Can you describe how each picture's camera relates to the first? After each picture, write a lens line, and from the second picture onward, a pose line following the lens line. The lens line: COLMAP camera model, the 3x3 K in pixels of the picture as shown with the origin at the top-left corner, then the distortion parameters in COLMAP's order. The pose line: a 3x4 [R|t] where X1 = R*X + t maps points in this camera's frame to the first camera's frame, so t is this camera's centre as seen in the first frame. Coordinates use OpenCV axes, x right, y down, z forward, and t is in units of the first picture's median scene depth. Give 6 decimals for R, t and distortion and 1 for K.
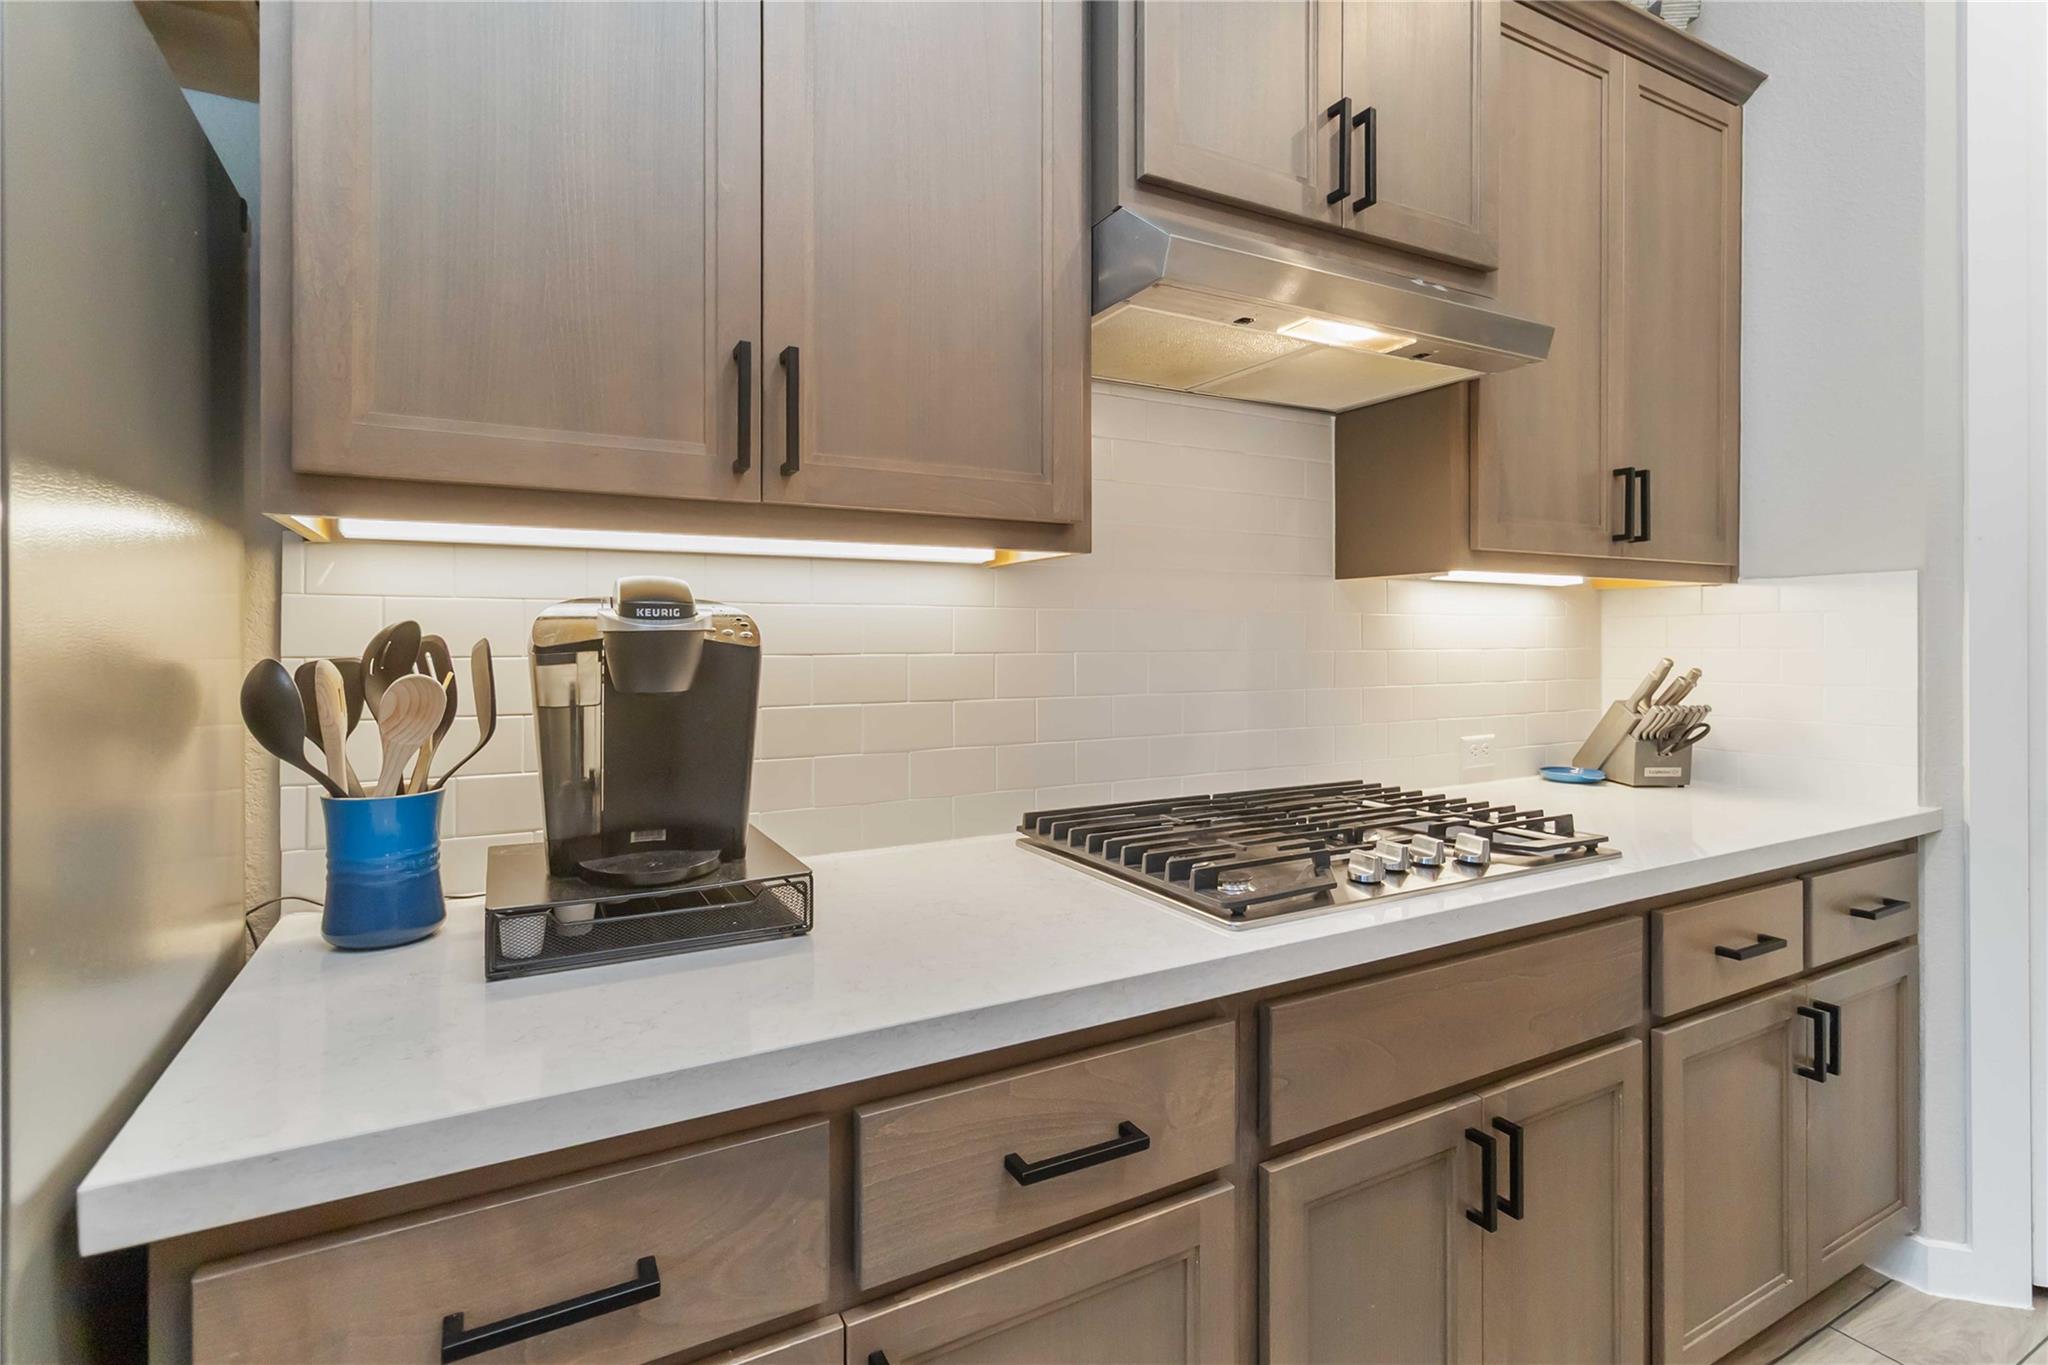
lens RADIAL K [[965.8, 0, 1035.4], [0, 965.8, 643.3], [0, 0, 1]] dist [0.000247, 0.001311]
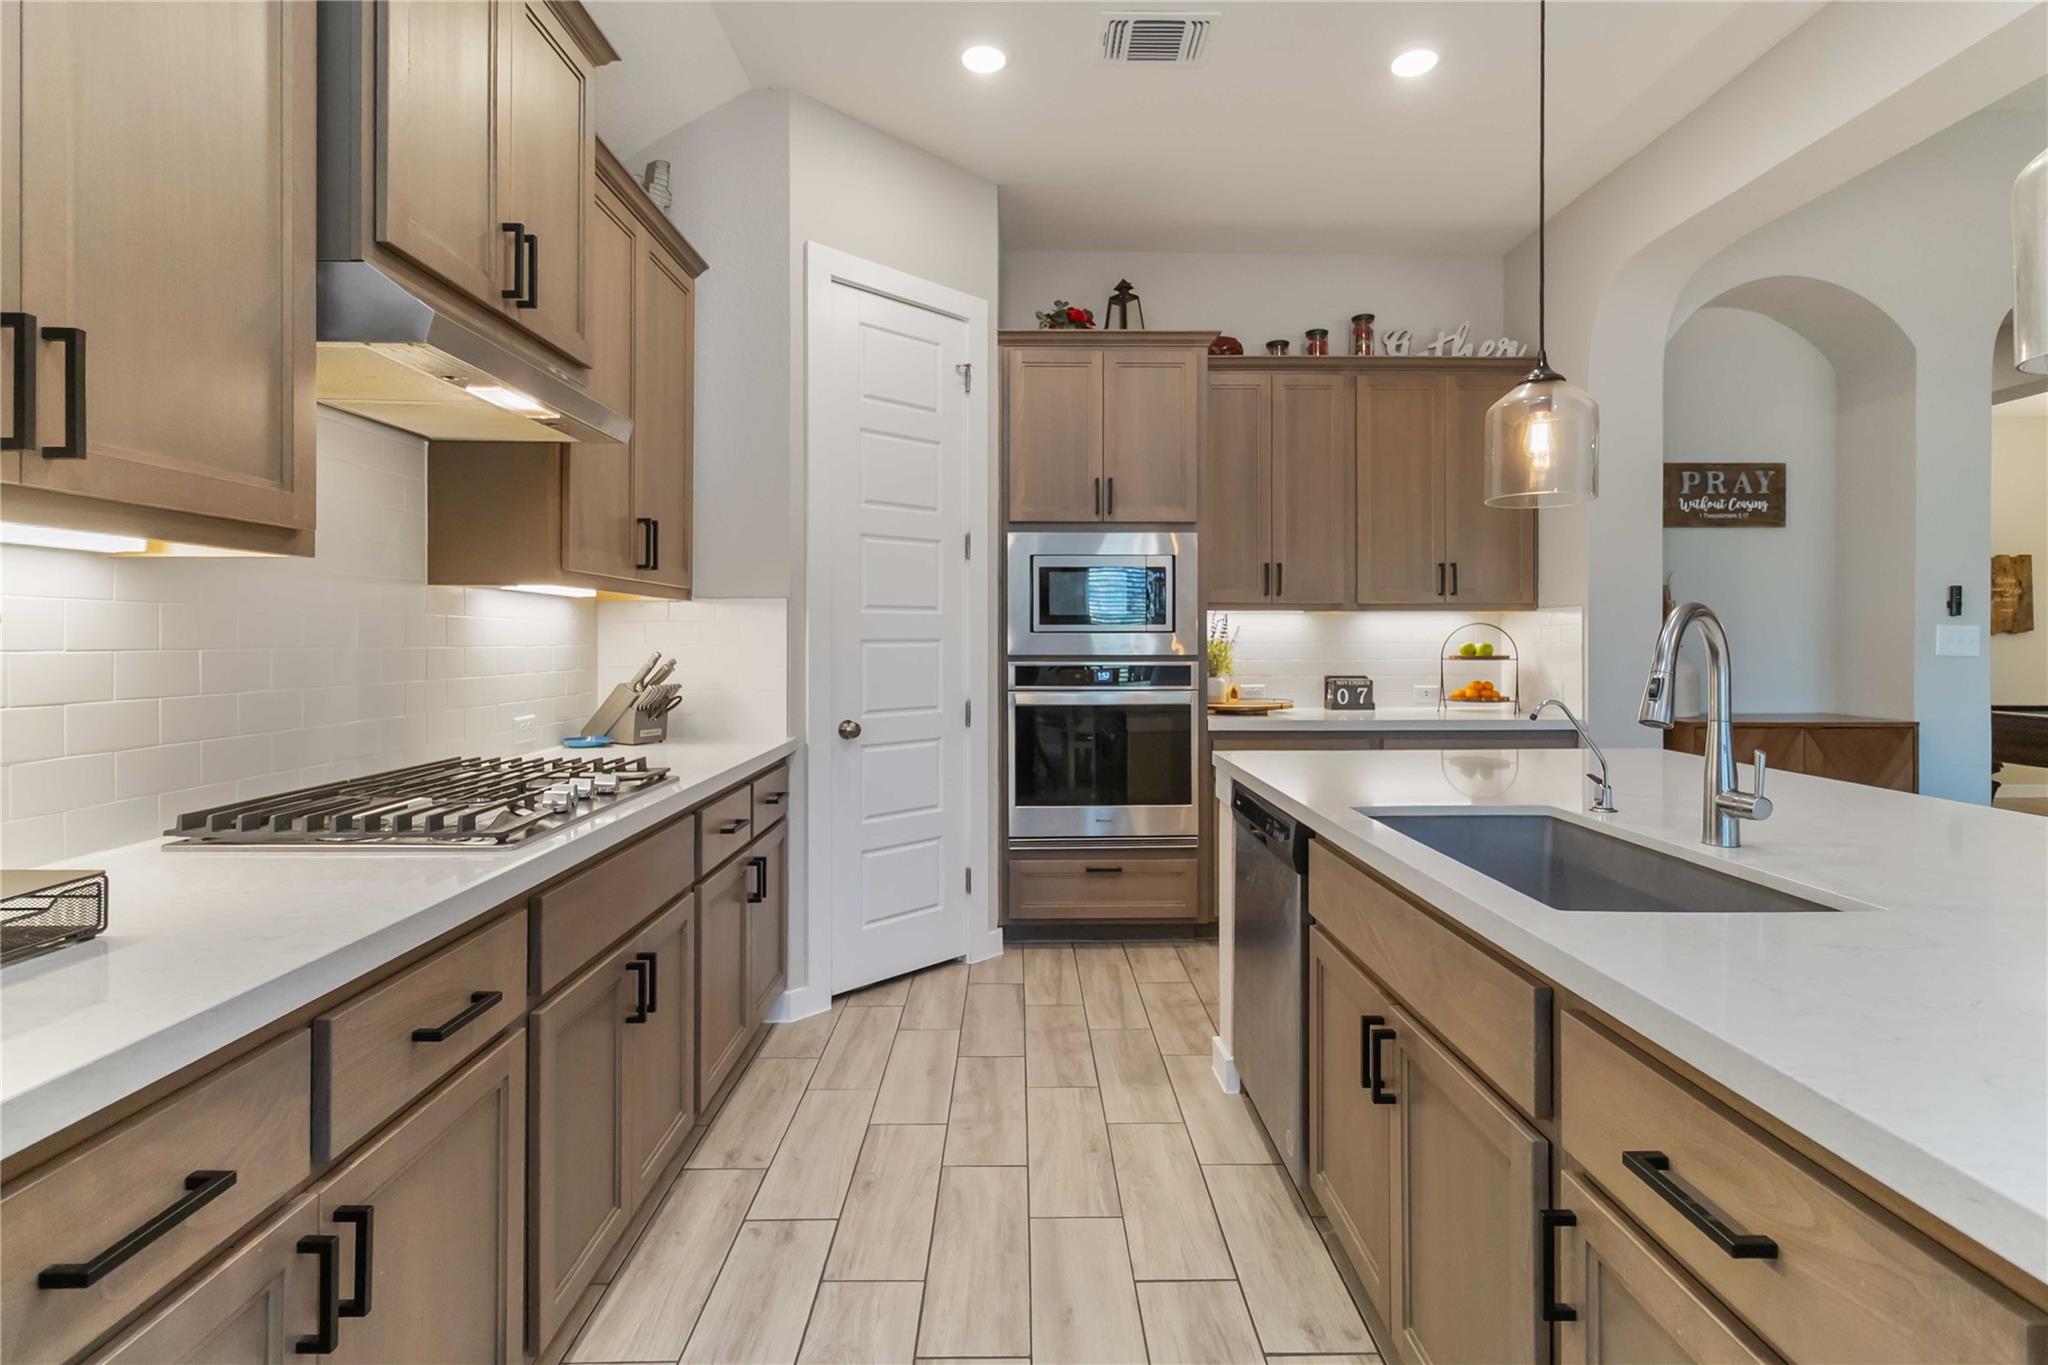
lens RADIAL K [[965.8, 0, 1030.9], [0, 965.8, 635.4], [0, 0, 1]] dist [0.000247, 0.001311]
pose [[0.465940, 0.007529, 0.884784, -0.509114], [-0.000116, 0.999964, -0.008448, 0.004507], [-0.884816, 0.003833, 0.465925, -0.220531]]
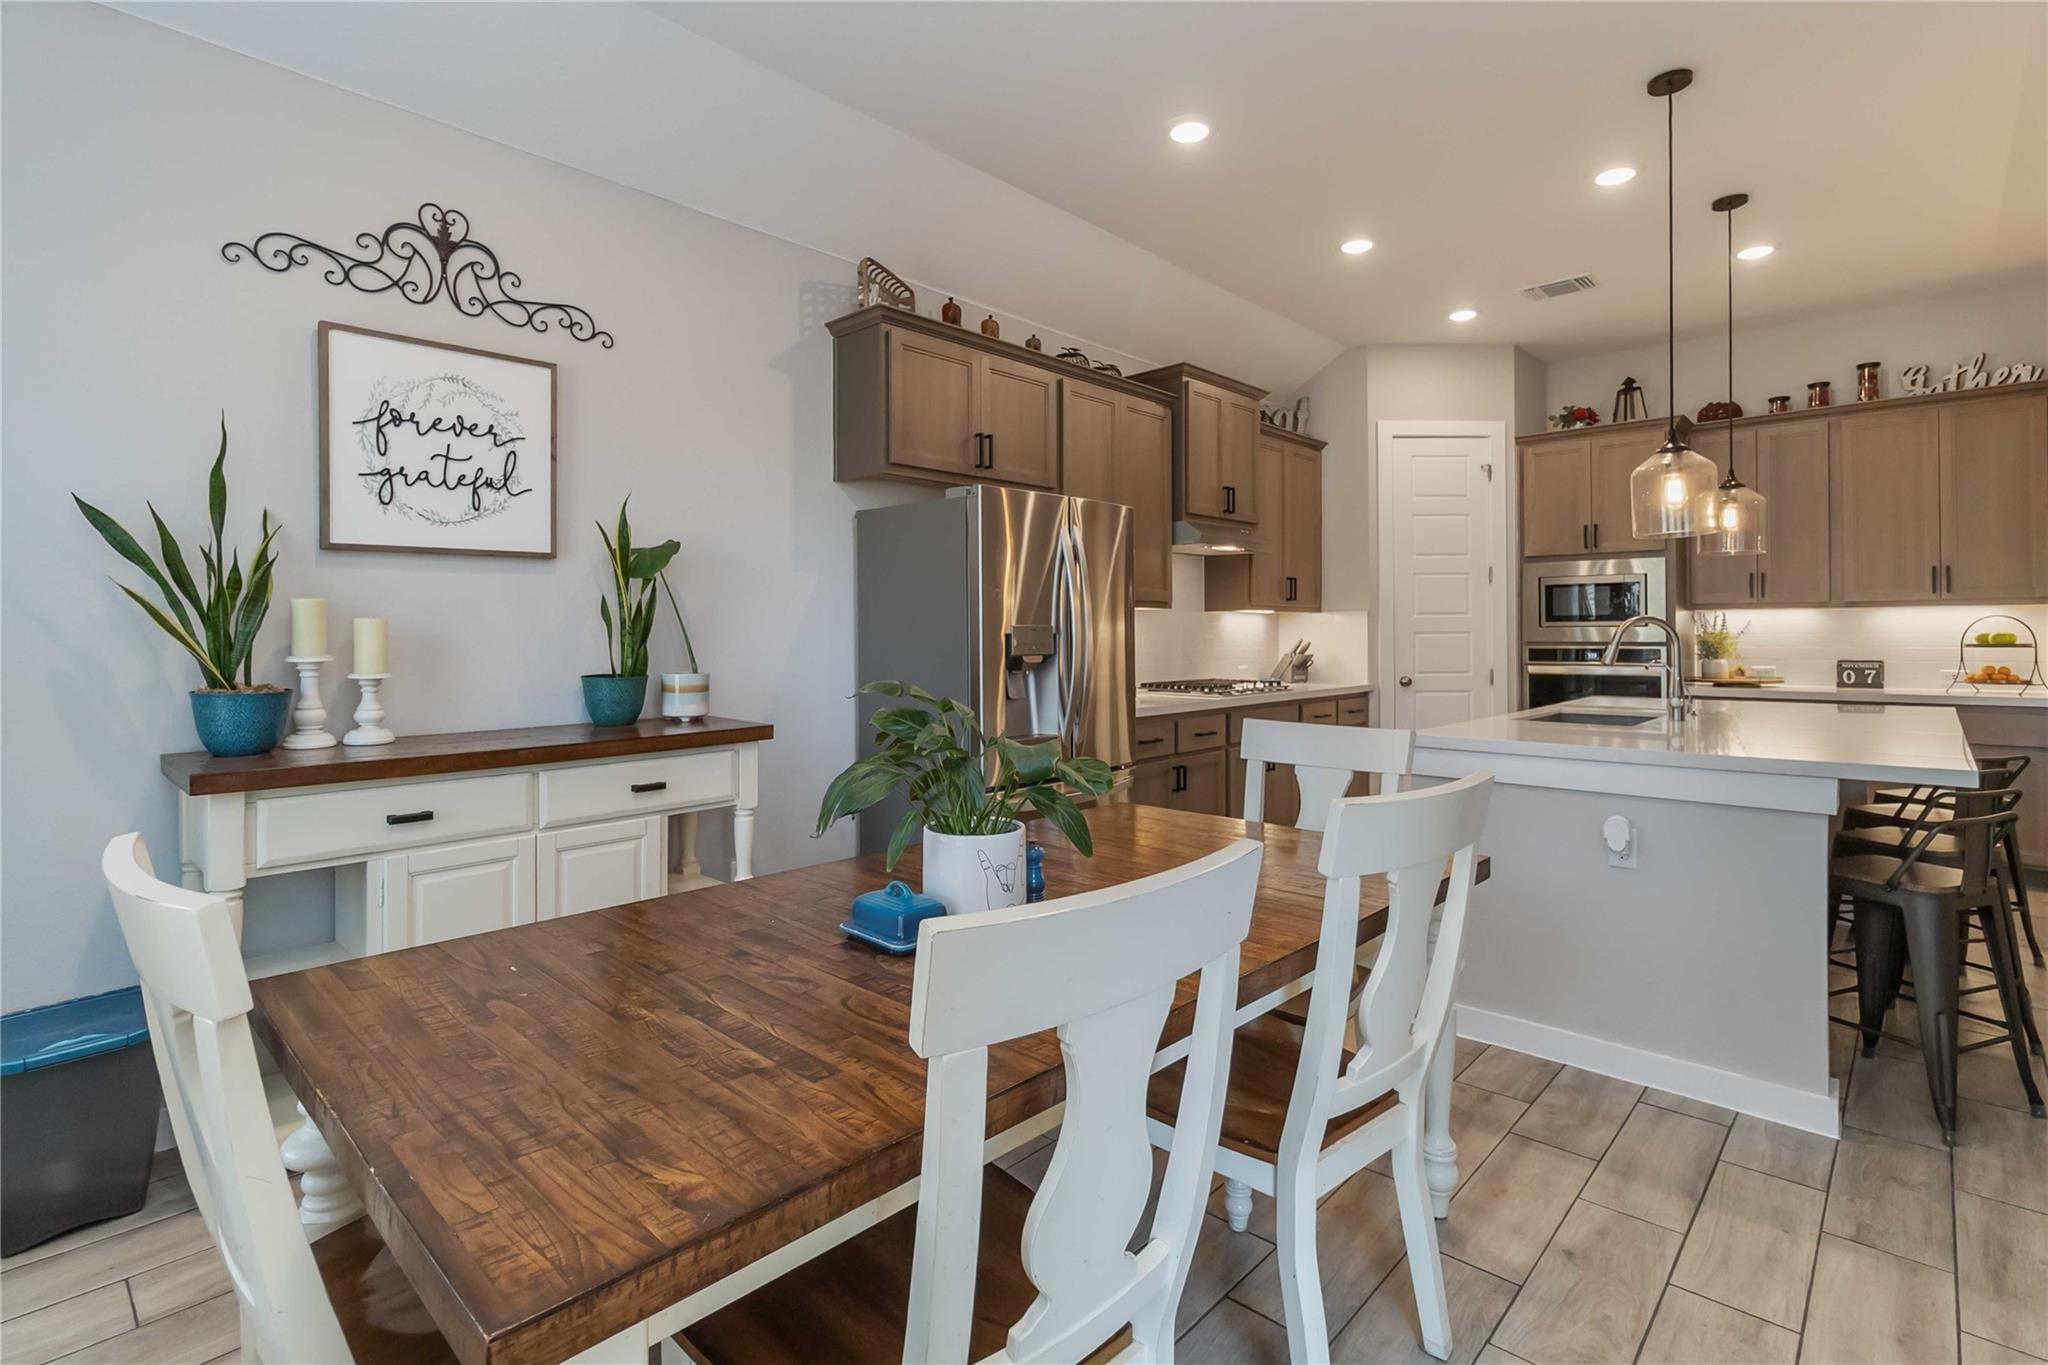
lens RADIAL K [[965.8, 0, 1029.6], [0, 965.8, 629.1], [0, 0, 1]] dist [0.000247, 0.001311]
pose [[0.948818, 0.001826, 0.315817, -1.573448], [0.000787, 0.999967, -0.008145, 0.015218], [-0.315822, 0.007977, 0.948785, -2.272249]]
